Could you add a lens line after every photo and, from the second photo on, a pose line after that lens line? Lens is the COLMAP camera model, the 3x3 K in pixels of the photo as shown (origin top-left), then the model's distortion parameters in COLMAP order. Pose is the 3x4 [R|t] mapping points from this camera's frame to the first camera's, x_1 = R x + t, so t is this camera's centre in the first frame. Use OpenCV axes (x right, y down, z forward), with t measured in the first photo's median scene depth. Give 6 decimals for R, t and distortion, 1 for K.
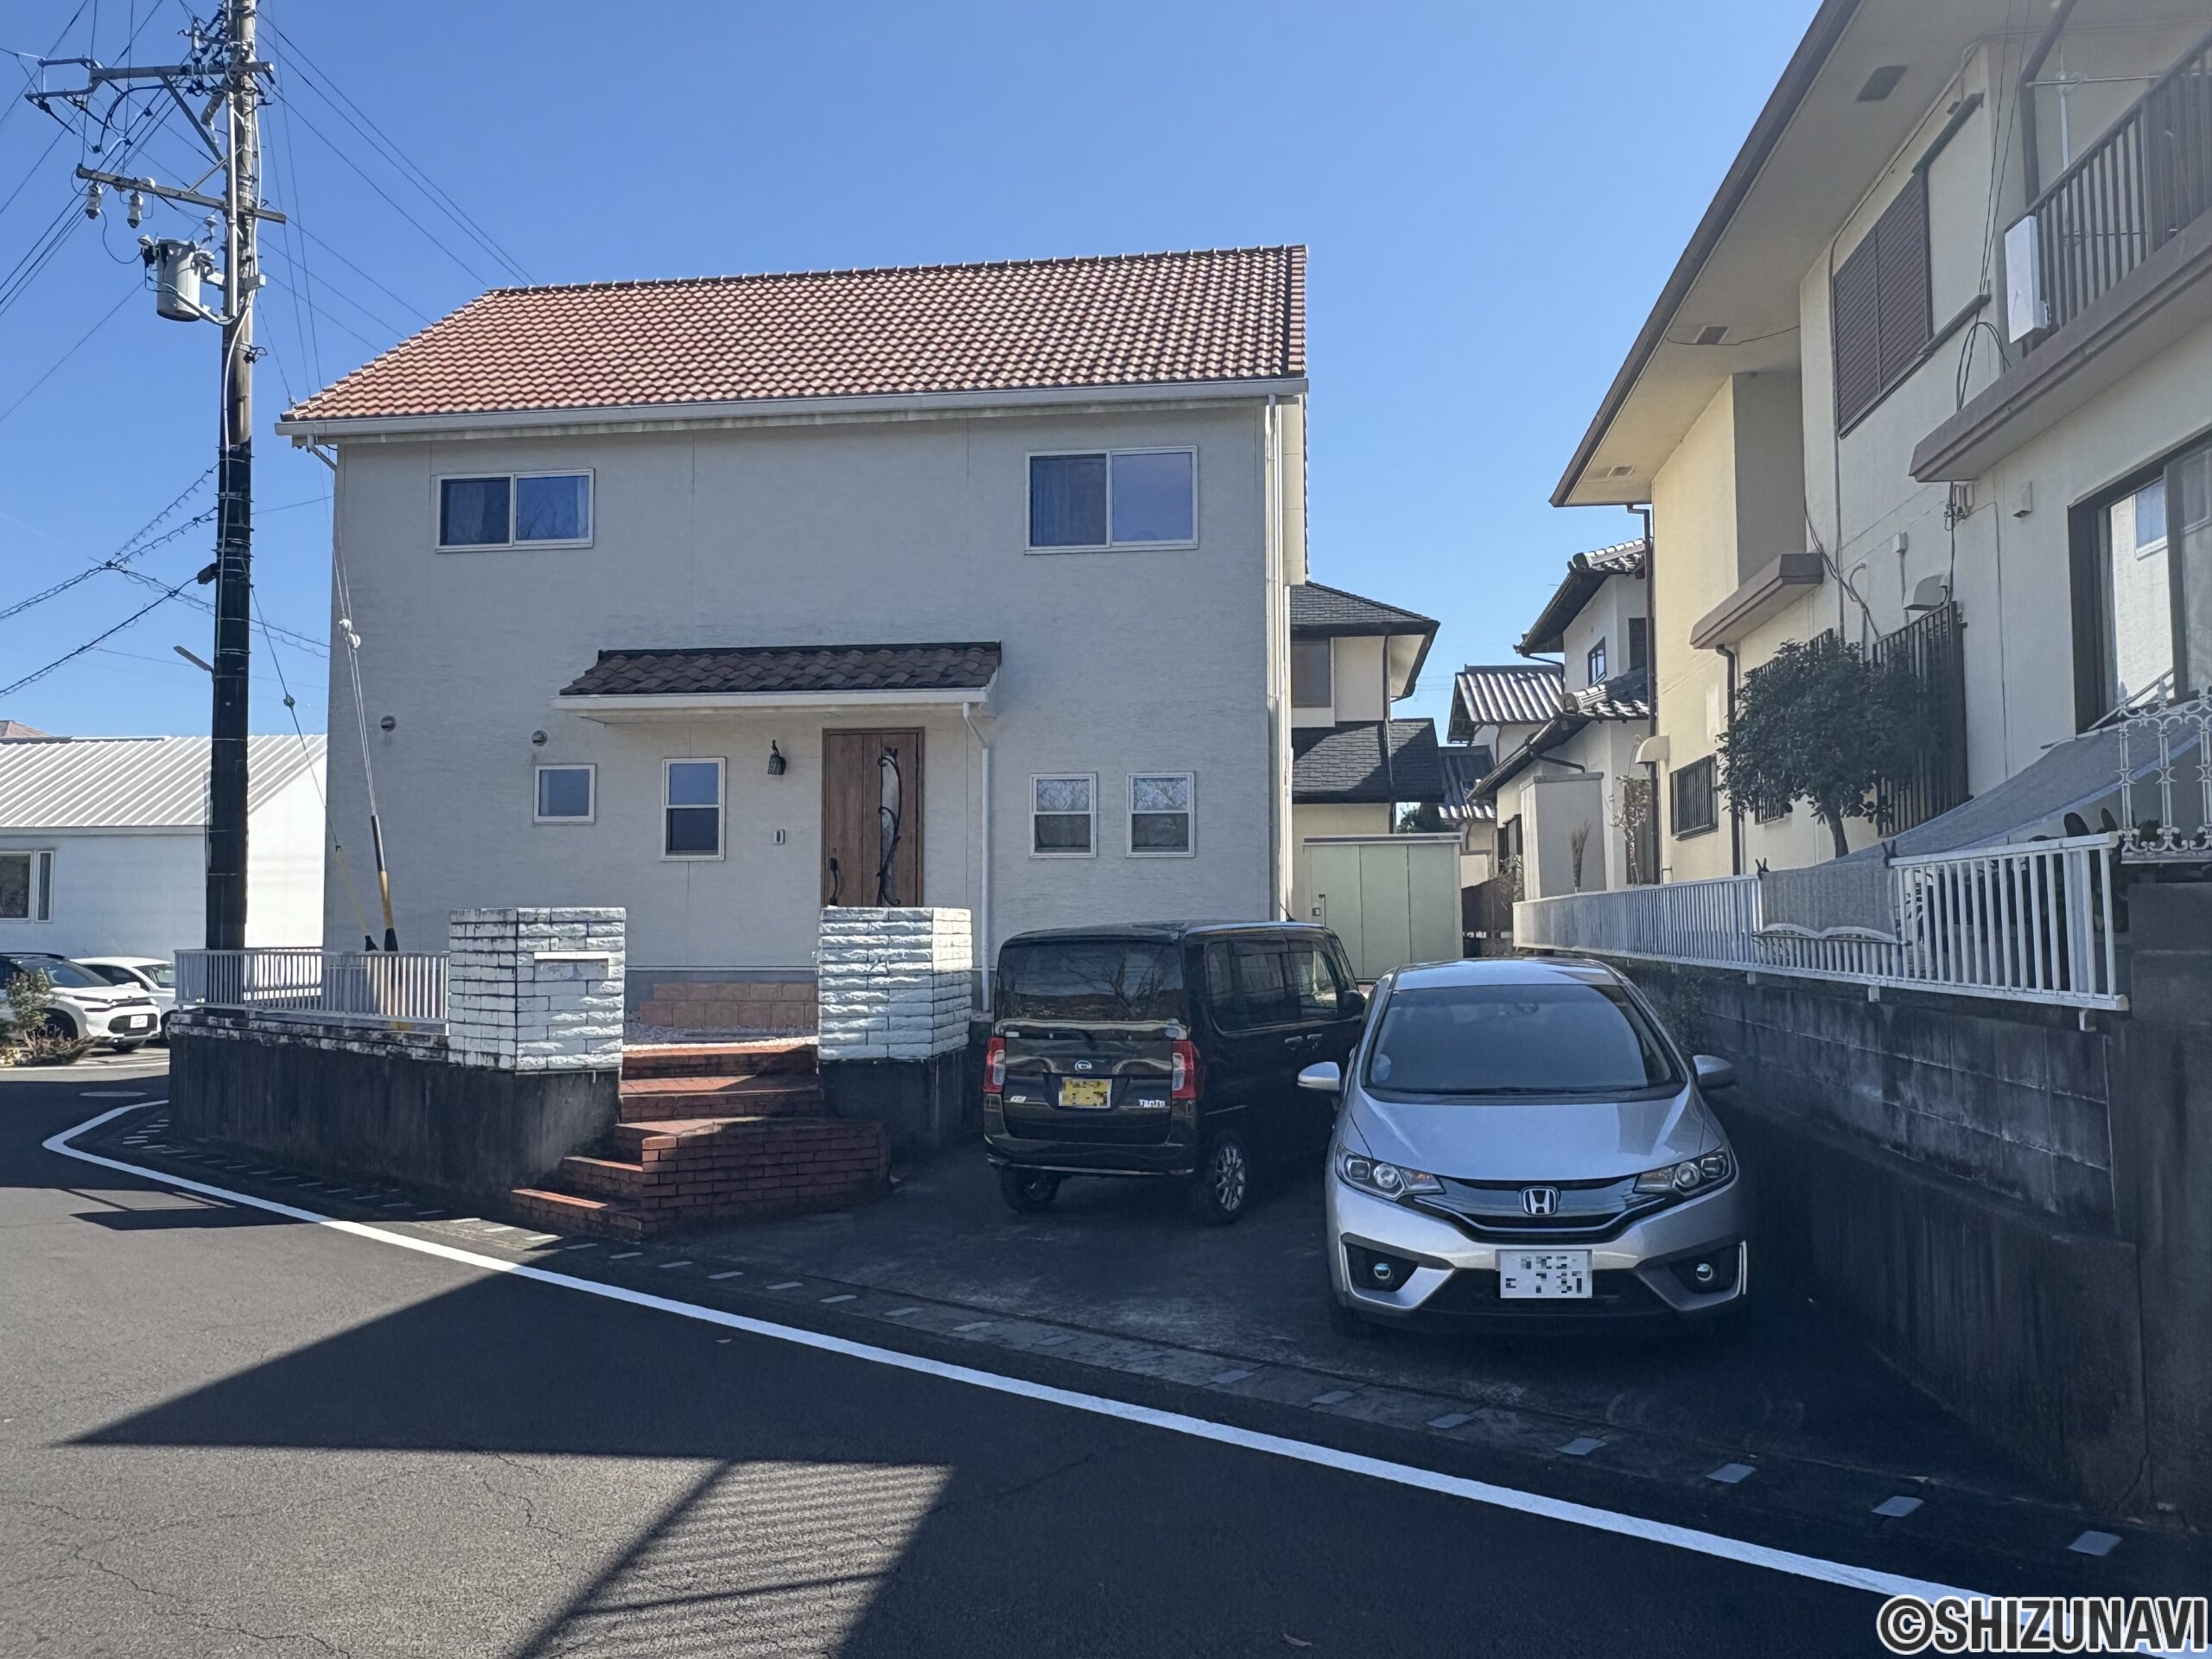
lens RADIAL K [[1643.8, 0, 1111.0], [0, 1643.8, 830.7], [0, 0, 1]] dist [-0.008602, 0.012994]
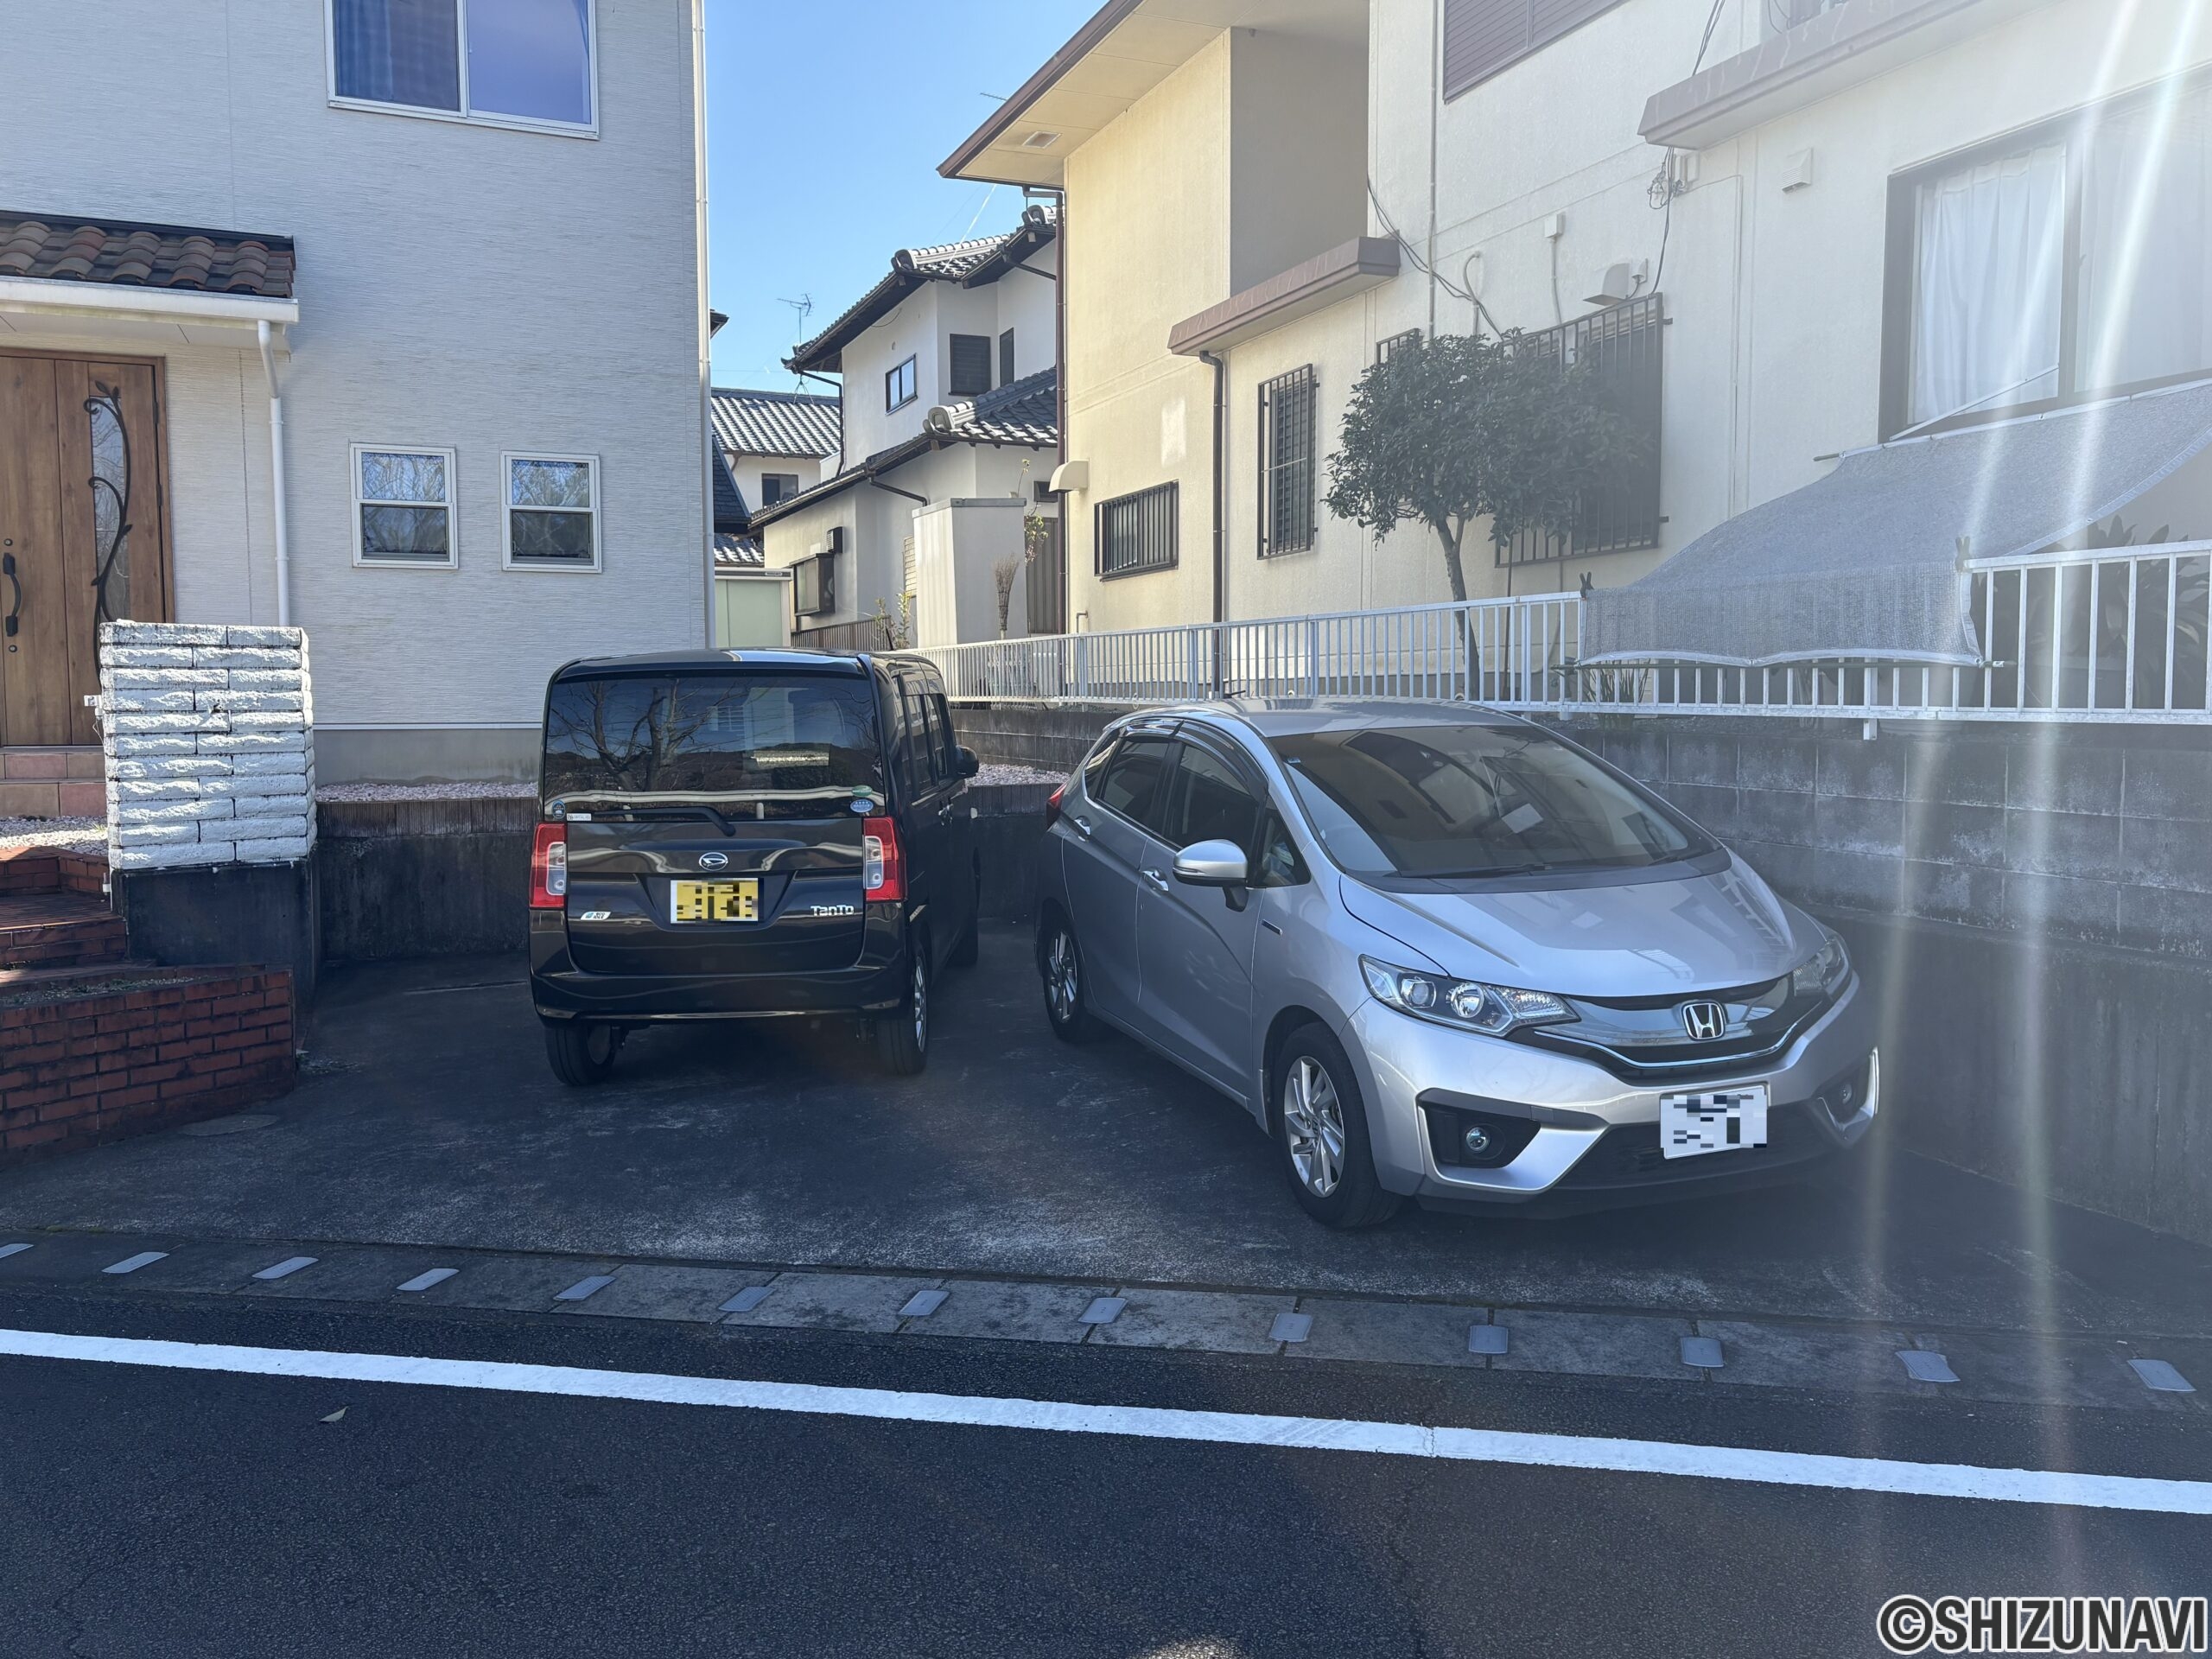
lens RADIAL K [[1736.4, 0, 1111.0], [0, 1736.4, 812.8], [0, 0, 1]] dist [0.021849, 0.002866]
pose [[0.871241, -0.031281, 0.489858, -0.170630], [-0.031056, 0.992455, 0.118610, 0.028701], [-0.489872, -0.118551, 0.863696, 0.252192]]
